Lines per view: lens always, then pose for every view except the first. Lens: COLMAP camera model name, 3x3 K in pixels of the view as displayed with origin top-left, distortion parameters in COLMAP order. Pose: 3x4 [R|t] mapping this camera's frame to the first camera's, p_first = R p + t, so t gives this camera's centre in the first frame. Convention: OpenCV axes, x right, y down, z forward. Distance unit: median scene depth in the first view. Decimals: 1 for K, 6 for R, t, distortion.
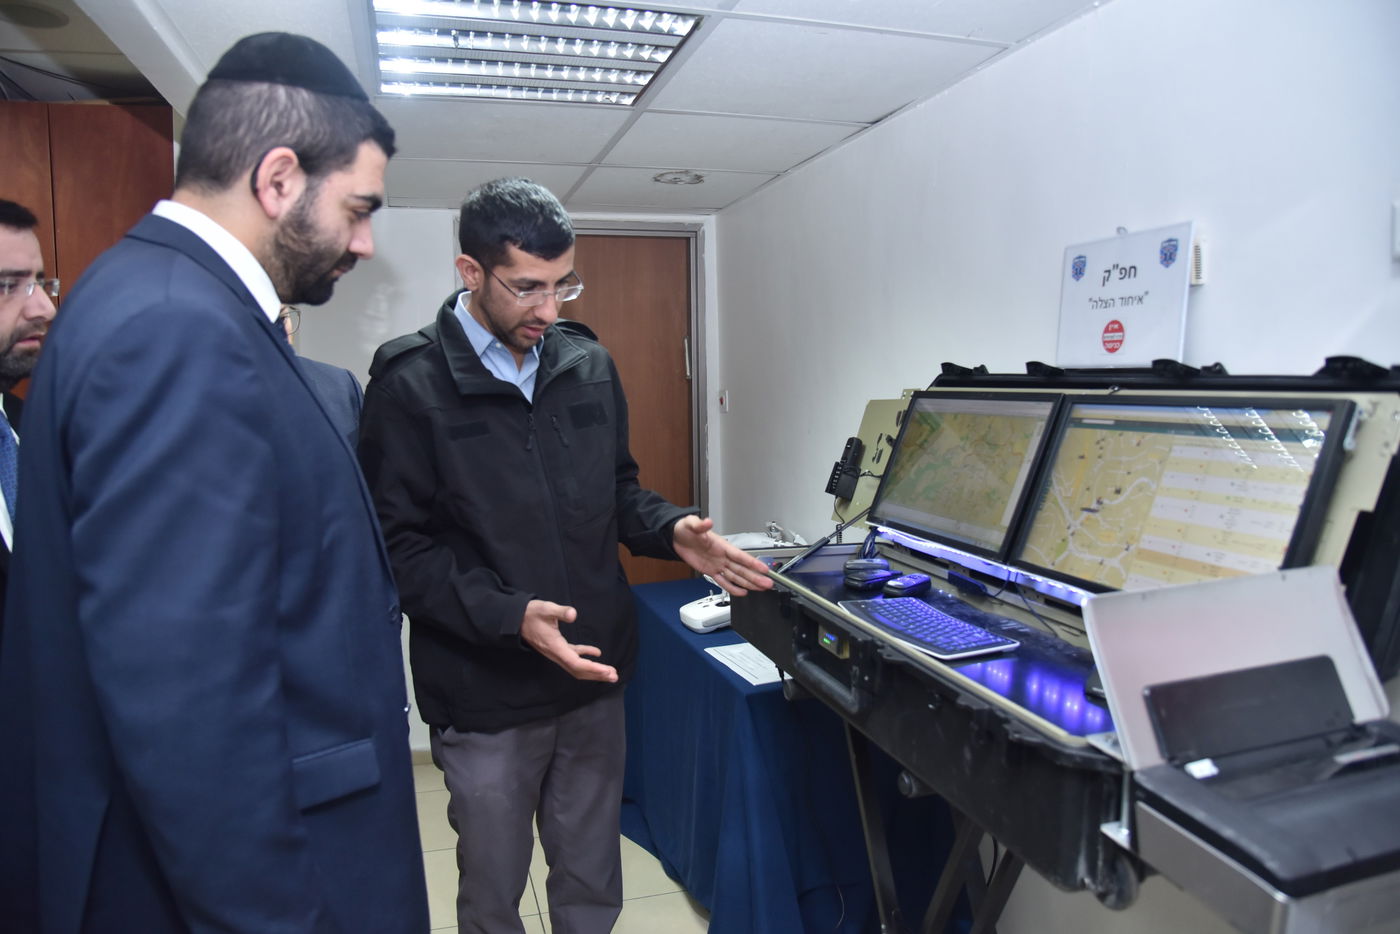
lens RADIAL K [[979.3, 0, 702.5], [0, 979.3, 471.8], [0, 0, 1]] dist [-0.075317, 0.056398]
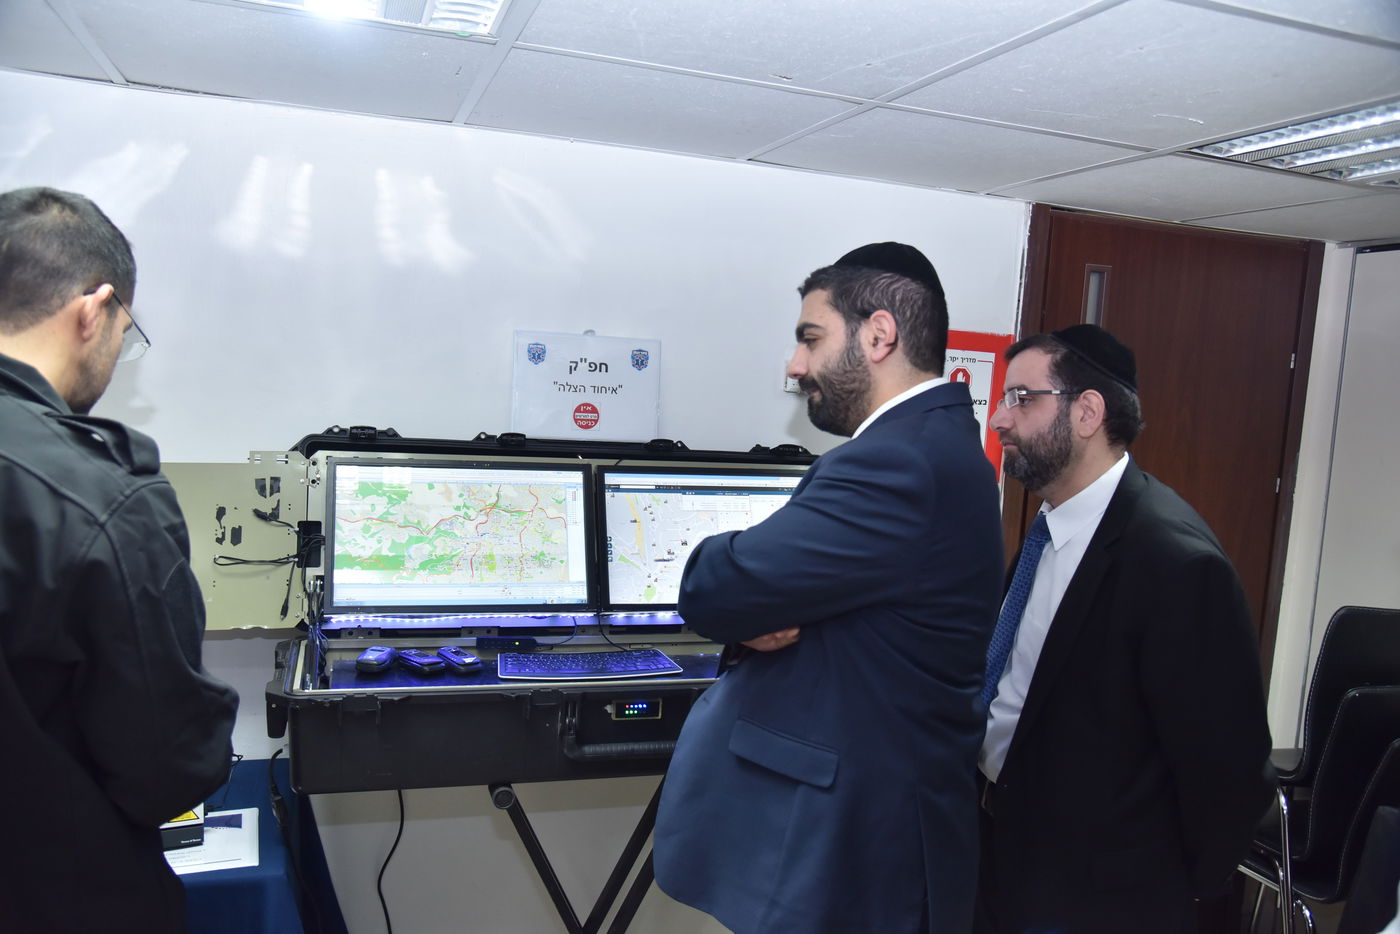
lens RADIAL K [[1044.6, 0, 693.2], [0, 1044.6, 470.2], [0, 0, 1]] dist [-0.062516, 0.009696]
pose [[-0.026925, -0.078943, 0.996515, -0.950666], [0.036001, 0.996154, 0.079887, -0.175015], [-0.998989, 0.038026, -0.023980, 0.904285]]
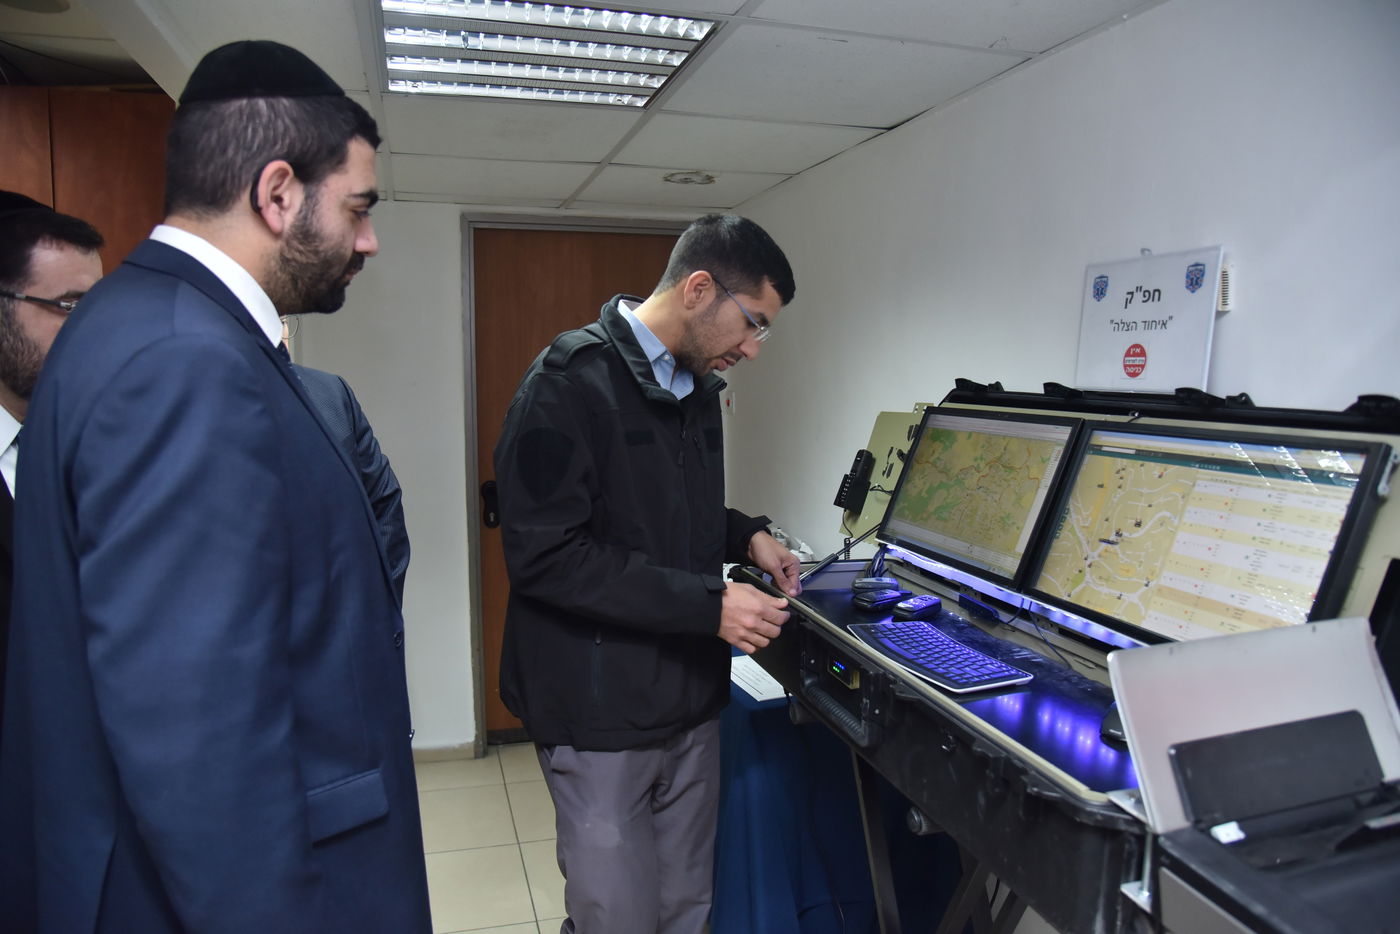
lens RADIAL K [[979.3, 0, 702.5], [0, 979.3, 471.8], [0, 0, 1]] dist [-0.075317, 0.056398]
pose [[0.999848, 0.017400, -0.001087, -0.008718], [-0.017383, 0.999753, 0.013872, -0.034000], [0.001328, -0.013851, 0.999903, 0.022504]]
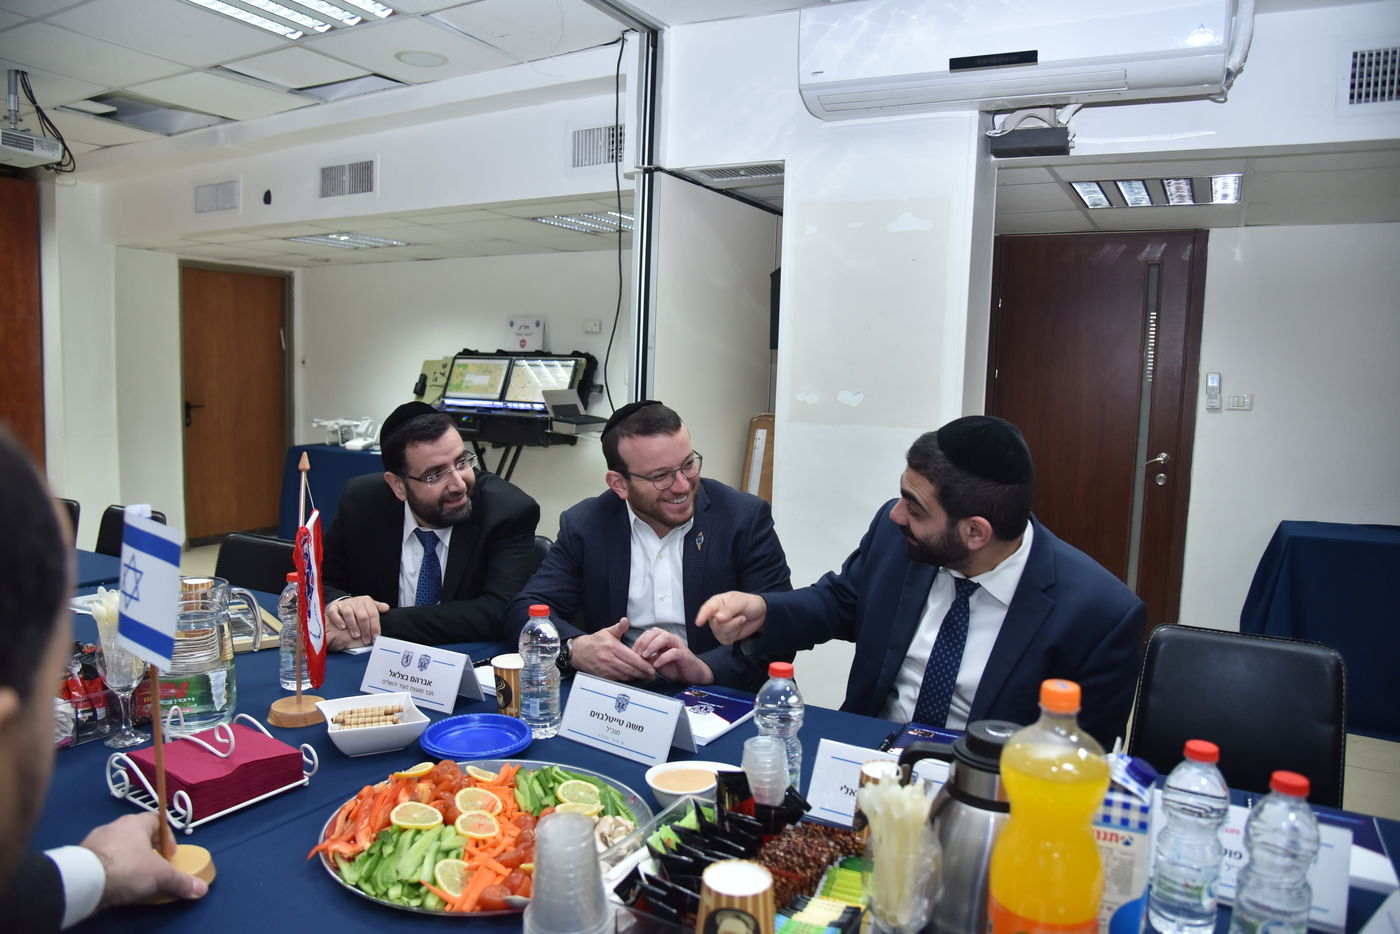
lens RADIAL K [[950.3, 0, 691.6], [0, 950.3, 463.3], [0, 0, 1]] dist [-0.107834, 0.065887]
pose [[0.734537, -0.021894, 0.678216, -1.648547], [0.020255, 0.999741, 0.010336, 0.311537], [-0.678267, 0.006146, 0.734790, -2.221115]]
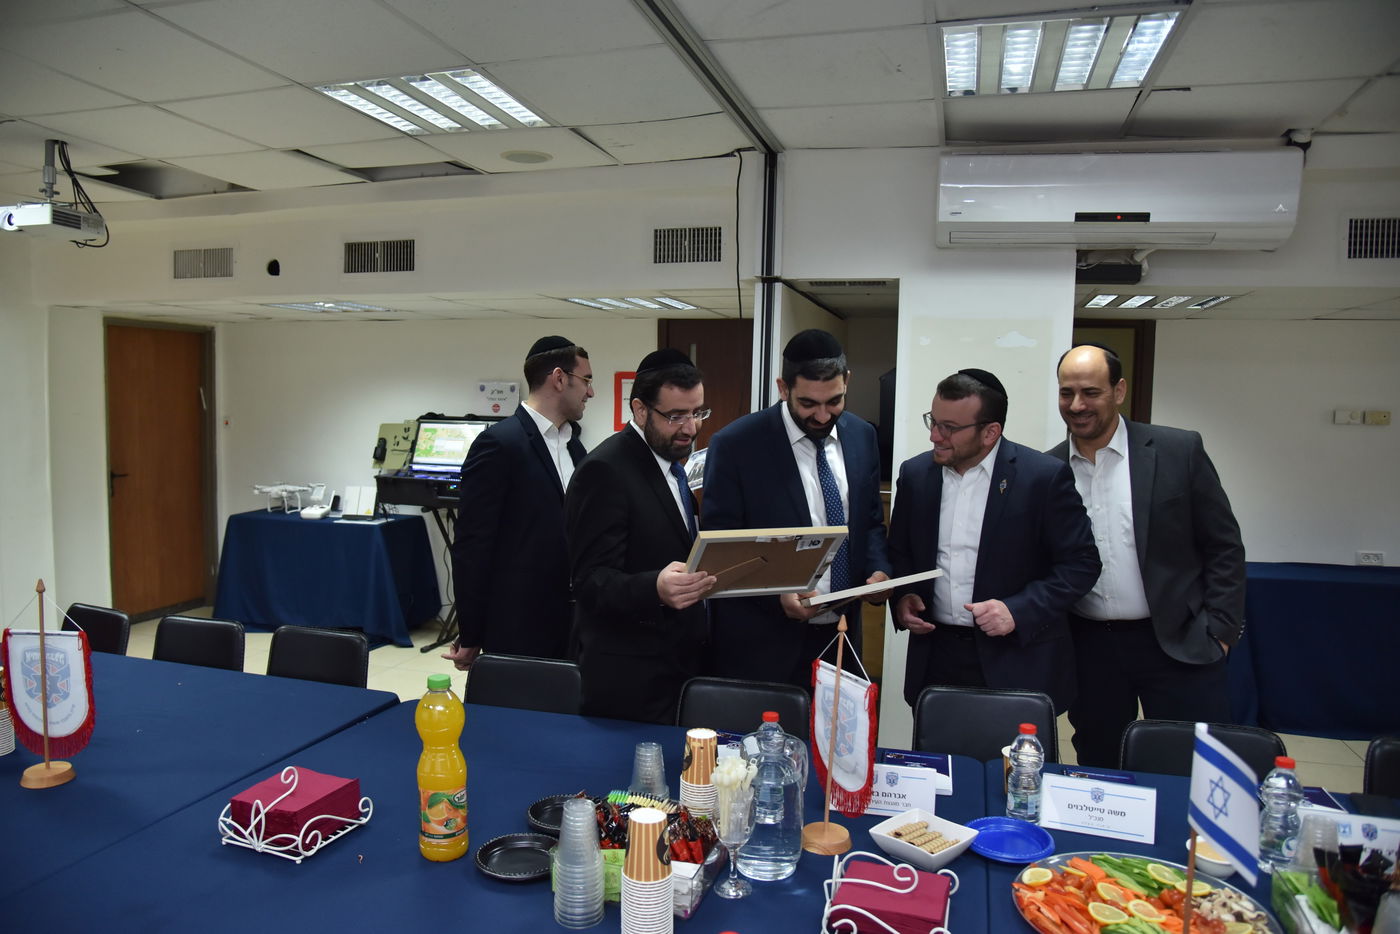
lens RADIAL K [[950.3, 0, 691.6], [0, 950.3, 463.3], [0, 0, 1]] dist [-0.107834, 0.065887]
pose [[0.559075, -0.022093, 0.828823, -2.278275], [0.045608, 0.998951, -0.004136, 0.130258], [-0.827862, 0.040113, 0.559496, -1.750218]]
